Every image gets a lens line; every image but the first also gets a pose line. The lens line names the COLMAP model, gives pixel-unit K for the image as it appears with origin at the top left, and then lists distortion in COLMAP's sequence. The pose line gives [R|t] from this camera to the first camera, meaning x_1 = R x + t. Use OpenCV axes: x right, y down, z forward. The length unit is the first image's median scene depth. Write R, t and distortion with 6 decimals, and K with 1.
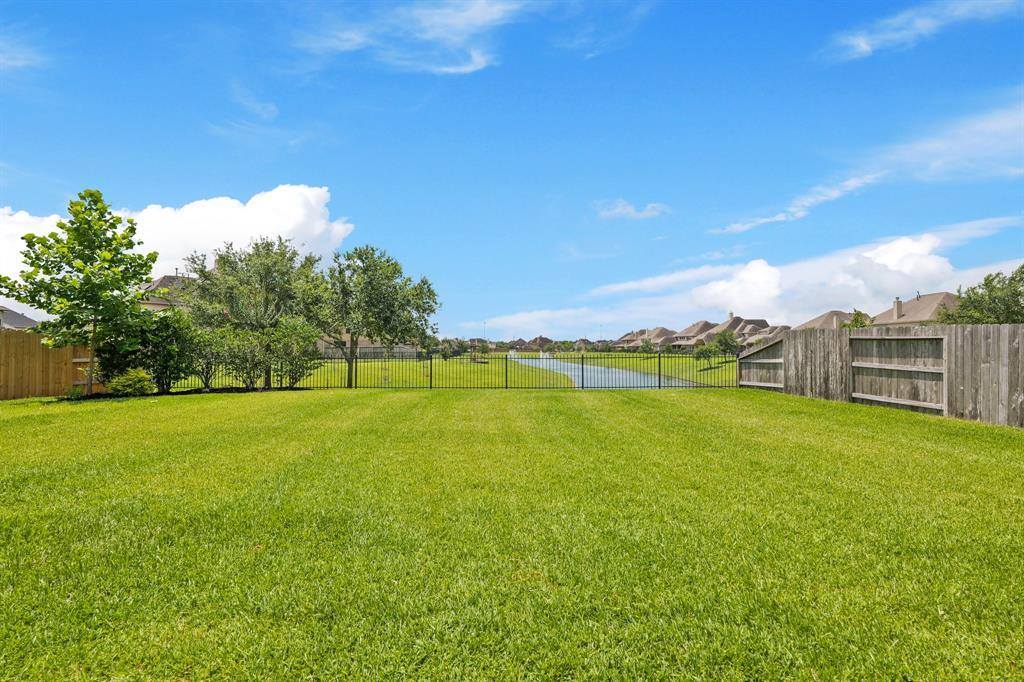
lens RADIAL K [[477.0, 0, 502.4], [0, 477.0, 346.9], [0, 0, 1]] dist [0.003904, -0.000522]
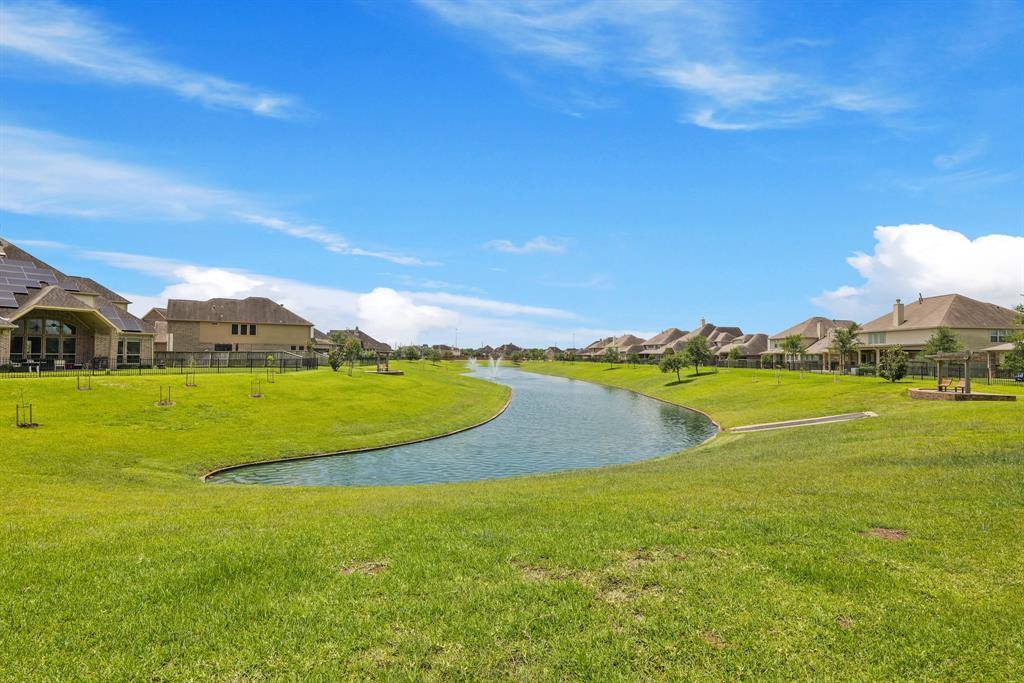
lens RADIAL K [[477.0, 0, 512.0], [0, 477.0, 350.6], [0, 0, 1]] dist [0.003904, -0.000522]
pose [[0.997533, 0.011549, 0.069246, 0.052309], [-0.010989, 0.999904, -0.008459, -0.000091], [-0.069337, 0.007677, 0.997564, 0.114292]]
